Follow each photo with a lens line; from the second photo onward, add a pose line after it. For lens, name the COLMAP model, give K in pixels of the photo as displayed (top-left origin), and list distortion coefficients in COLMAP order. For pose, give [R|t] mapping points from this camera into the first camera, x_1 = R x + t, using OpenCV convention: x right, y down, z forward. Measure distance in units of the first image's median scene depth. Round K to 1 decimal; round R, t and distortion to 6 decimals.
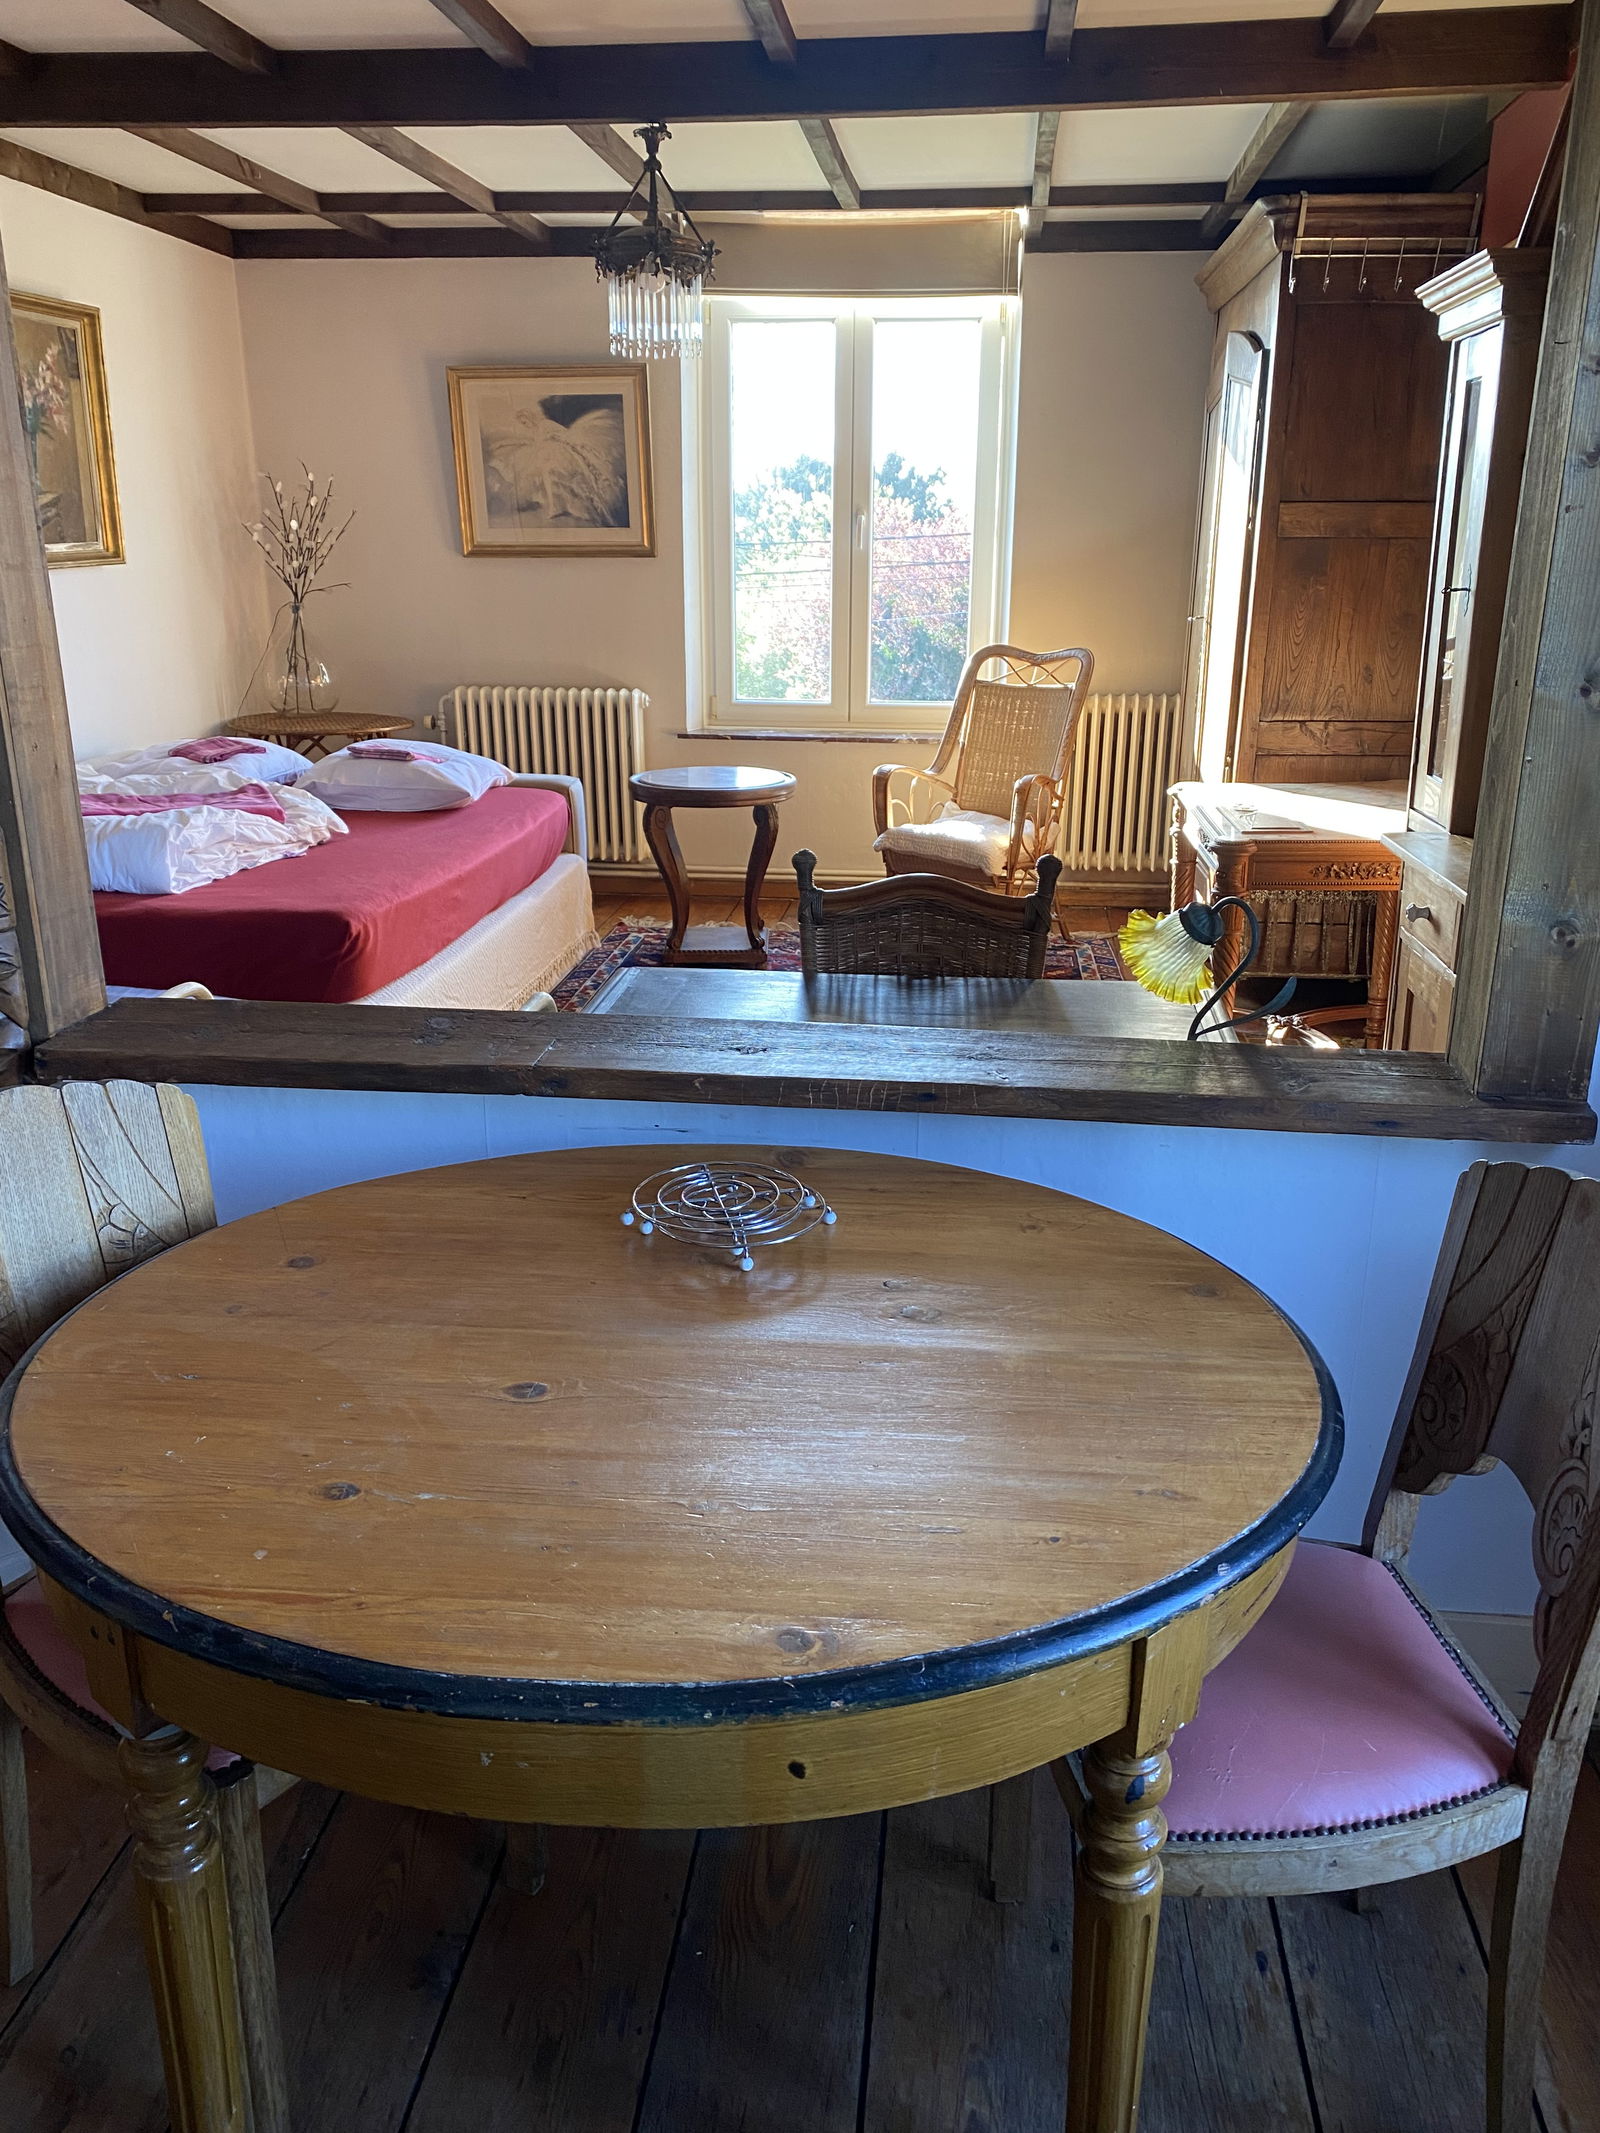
lens RADIAL K [[1634.5, 0, 800.0], [0, 1634.5, 1066.5], [0, 0, 1]] dist [0.074748, -0.088494]
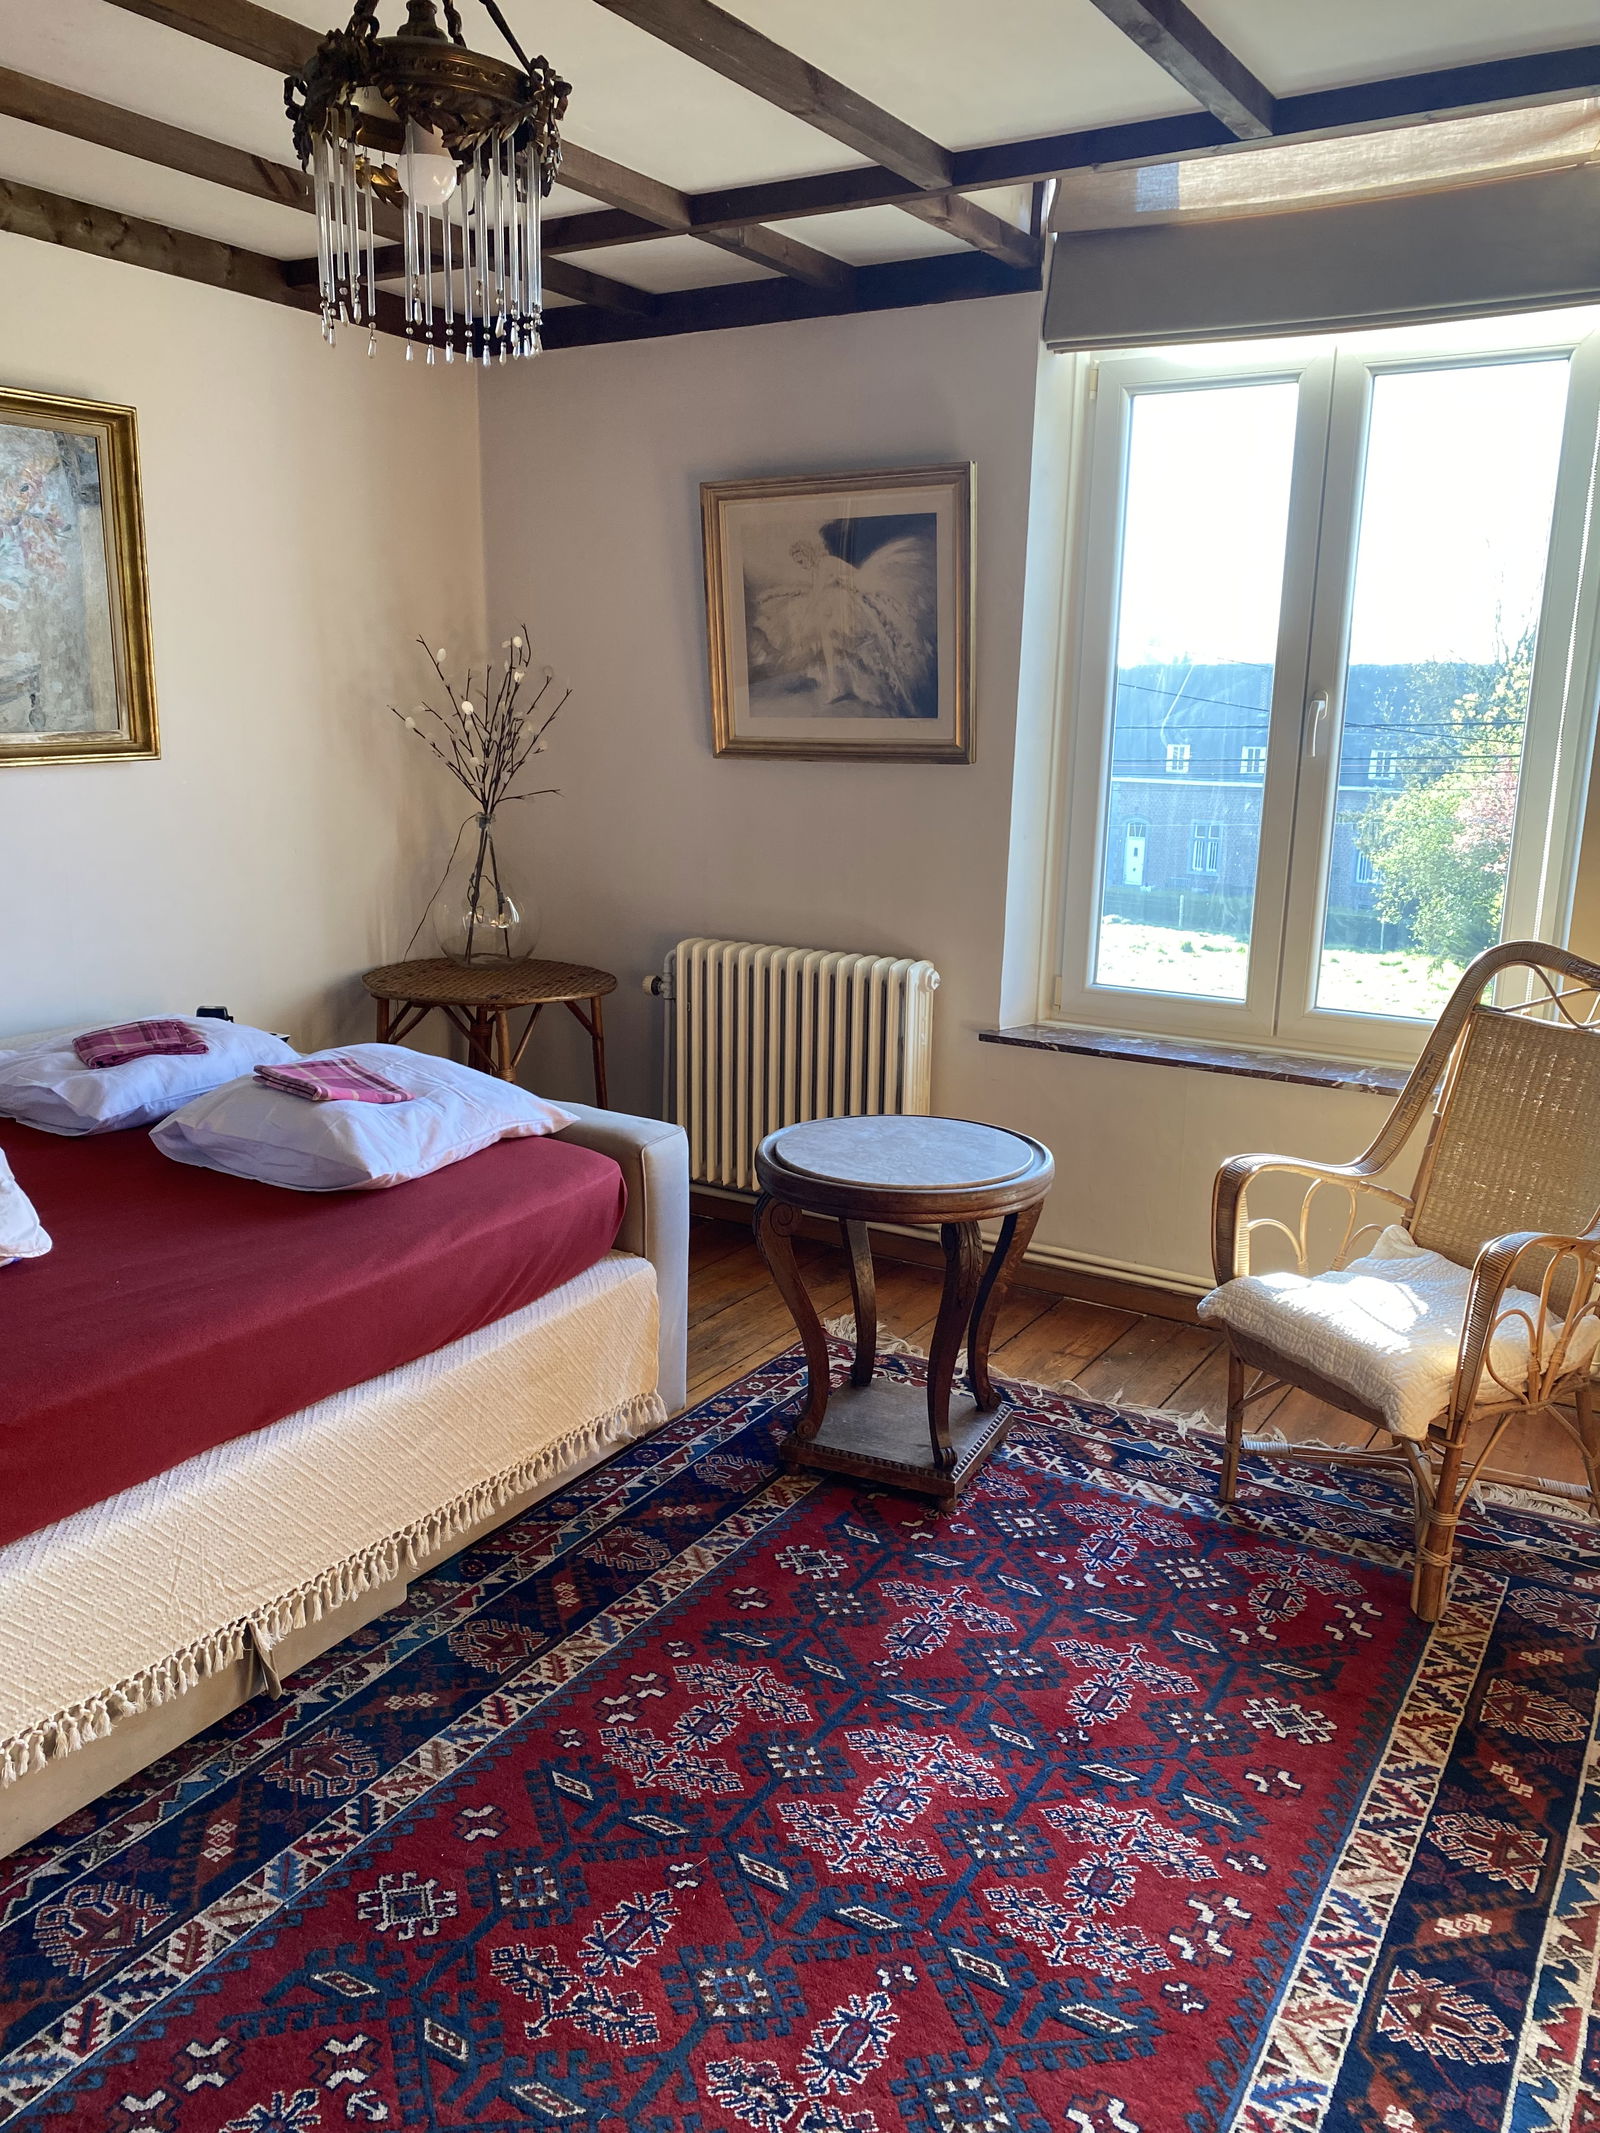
lens RADIAL K [[1598.8, 0, 803.0], [0, 1598.8, 1097.6], [0, 0, 1]] dist [0.113950, -0.147731]
pose [[0.906612, 0.112113, -0.406799, 0.122774], [-0.142659, 0.988728, -0.045446, -0.146136], [0.397119, 0.099236, 0.912386, 0.425784]]
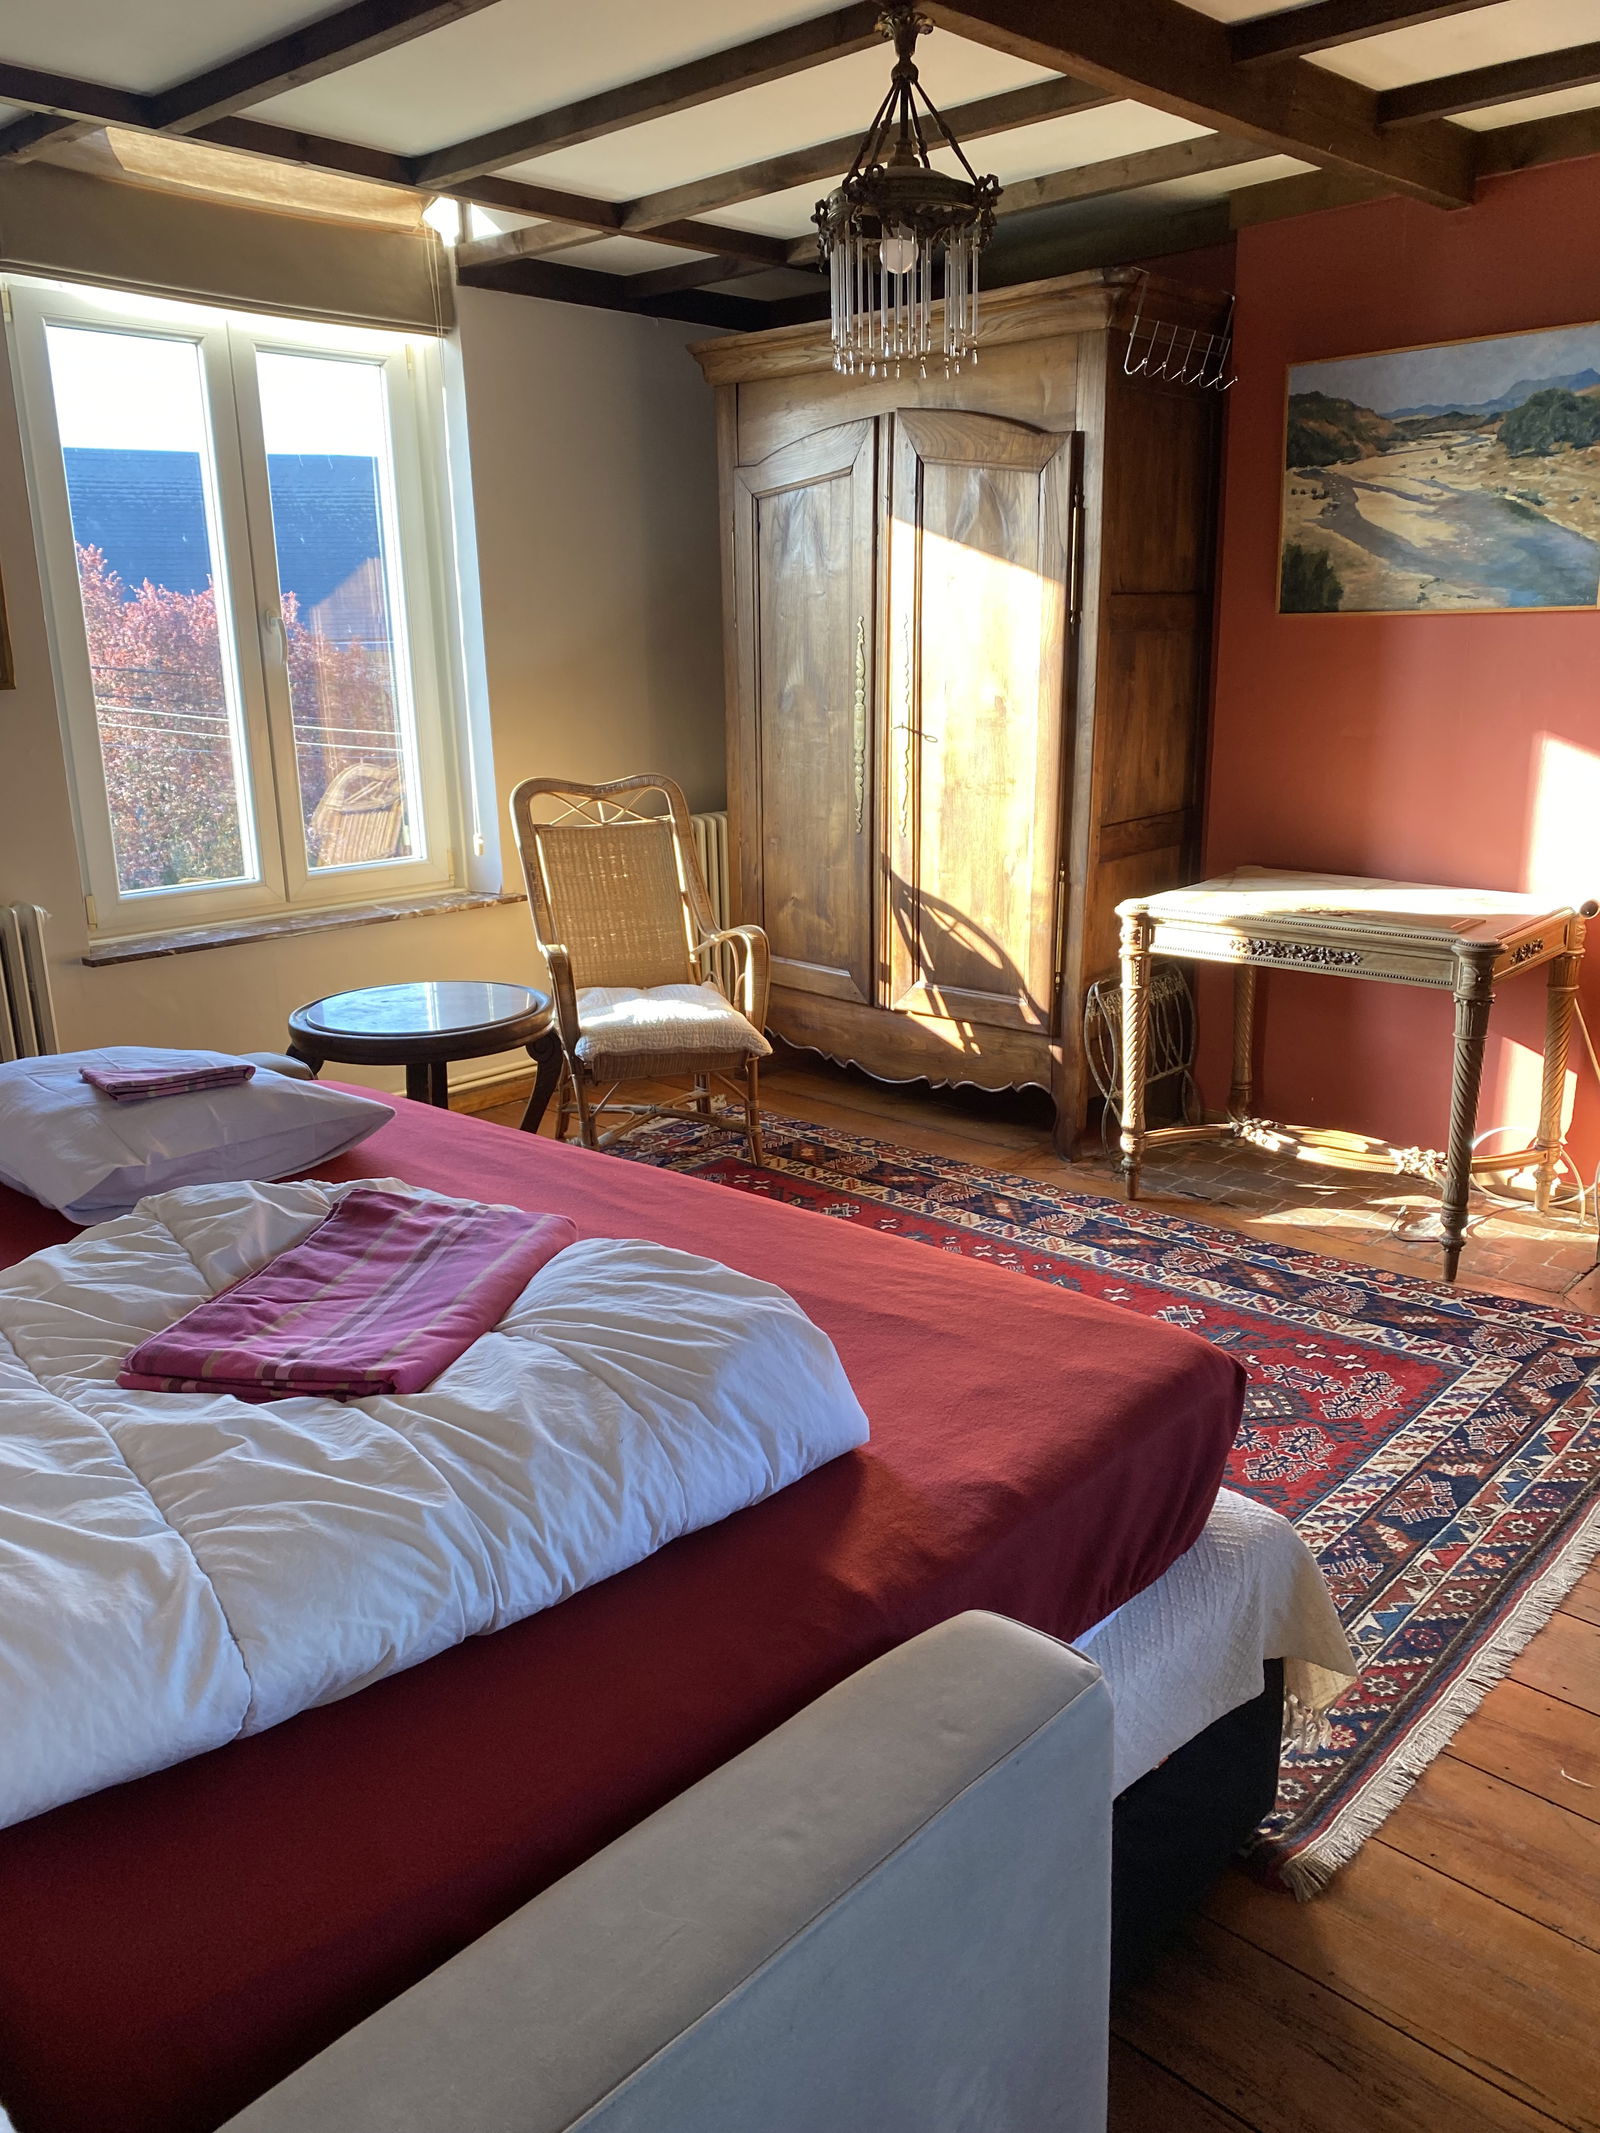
lens RADIAL K [[1634.5, 0, 800.0], [0, 1634.5, 1066.5], [0, 0, 1]] dist [0.074748, -0.088494]
pose [[0.583203, -0.222435, 0.781279, -0.431906], [0.269234, 0.960346, 0.072440, -0.143207], [-0.766412, 0.168100, 0.619964, 0.429527]]
